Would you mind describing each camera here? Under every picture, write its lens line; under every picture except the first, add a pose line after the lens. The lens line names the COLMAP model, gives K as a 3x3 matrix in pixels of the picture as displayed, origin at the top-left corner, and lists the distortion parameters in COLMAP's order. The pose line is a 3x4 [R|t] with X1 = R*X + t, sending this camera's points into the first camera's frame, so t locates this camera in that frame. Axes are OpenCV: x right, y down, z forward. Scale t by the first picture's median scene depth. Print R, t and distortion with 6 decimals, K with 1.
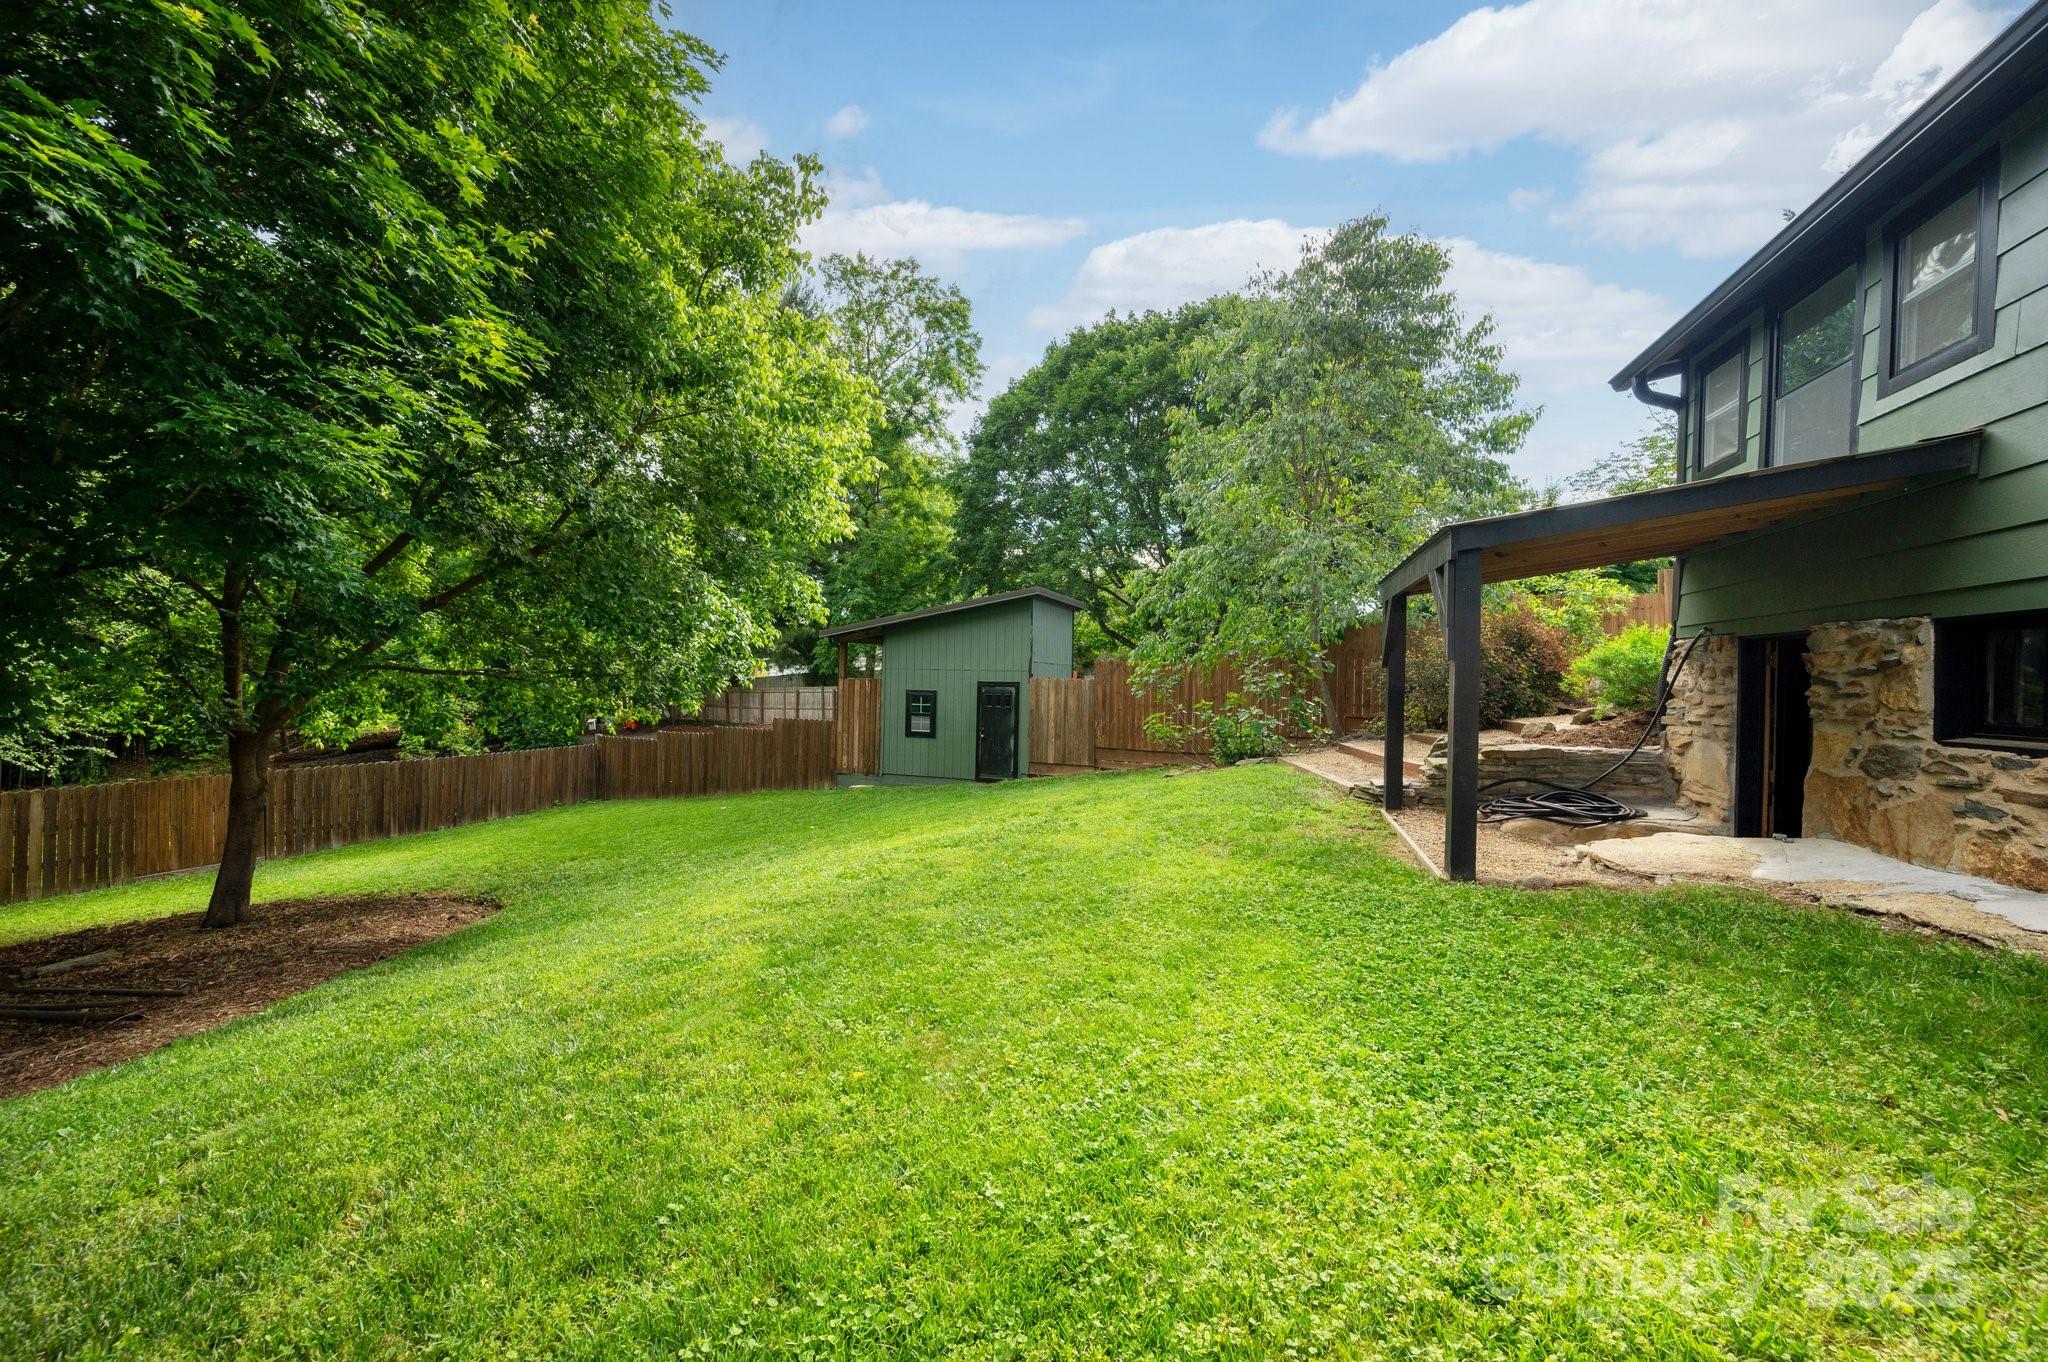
lens RADIAL K [[797.9, 0, 1024.0], [0, 797.9, 681.0], [0, 0, 1]] dist [-0.001568, 0.000038]
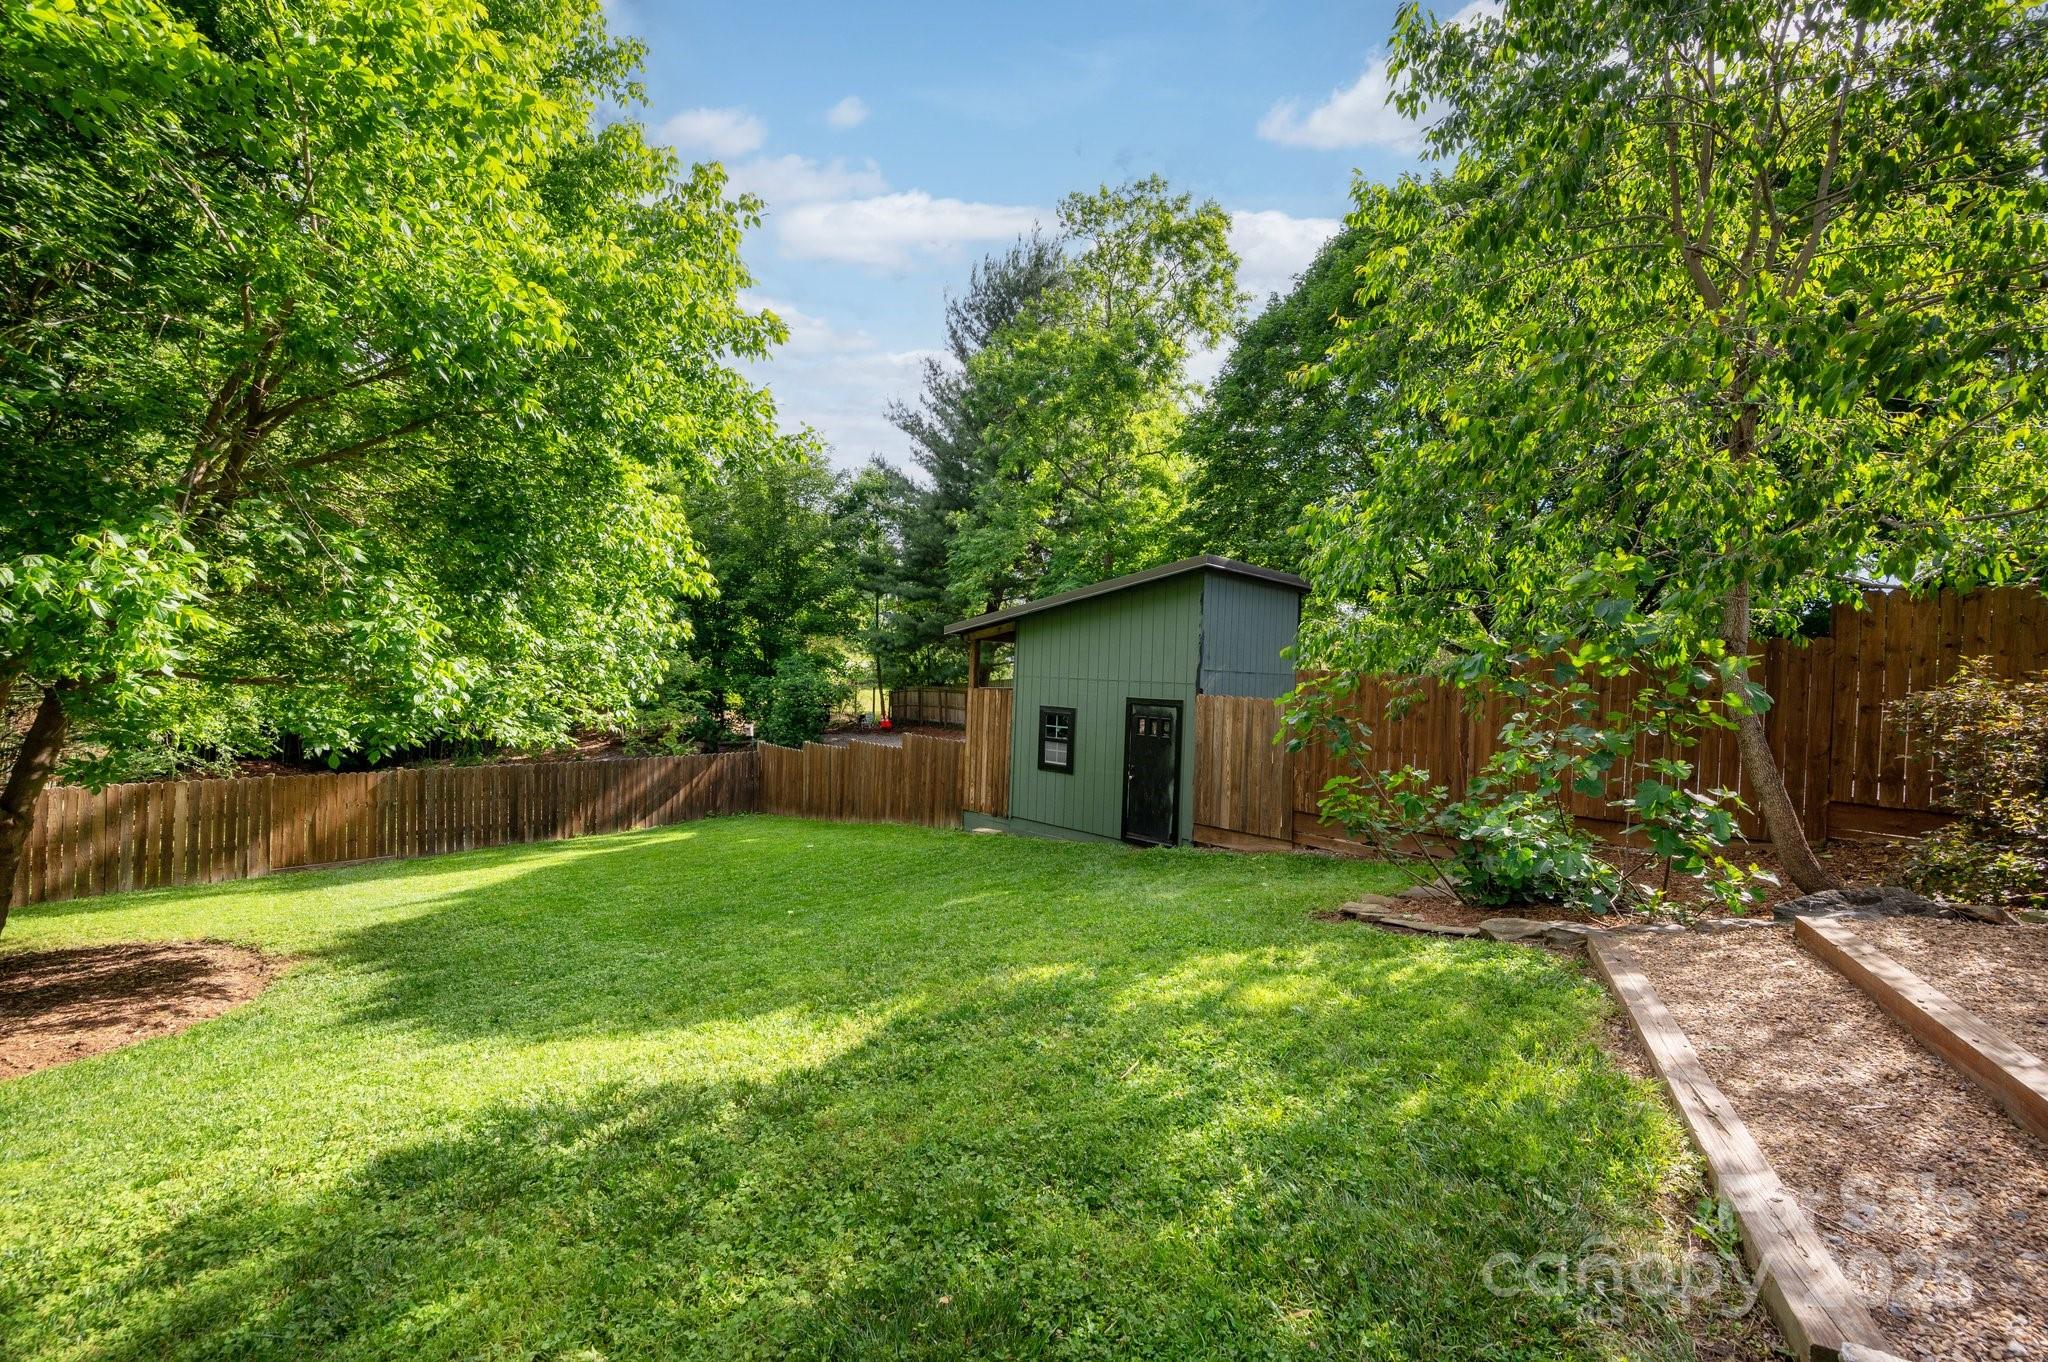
lens RADIAL K [[797.9, 0, 1024.0], [0, 797.9, 681.0], [0, 0, 1]] dist [-0.001568, 0.000038]
pose [[0.912678, 0.018847, -0.408245, 0.138996], [-0.018835, 0.999814, 0.004049, -0.014299], [0.408245, 0.003994, 0.912863, 0.328481]]
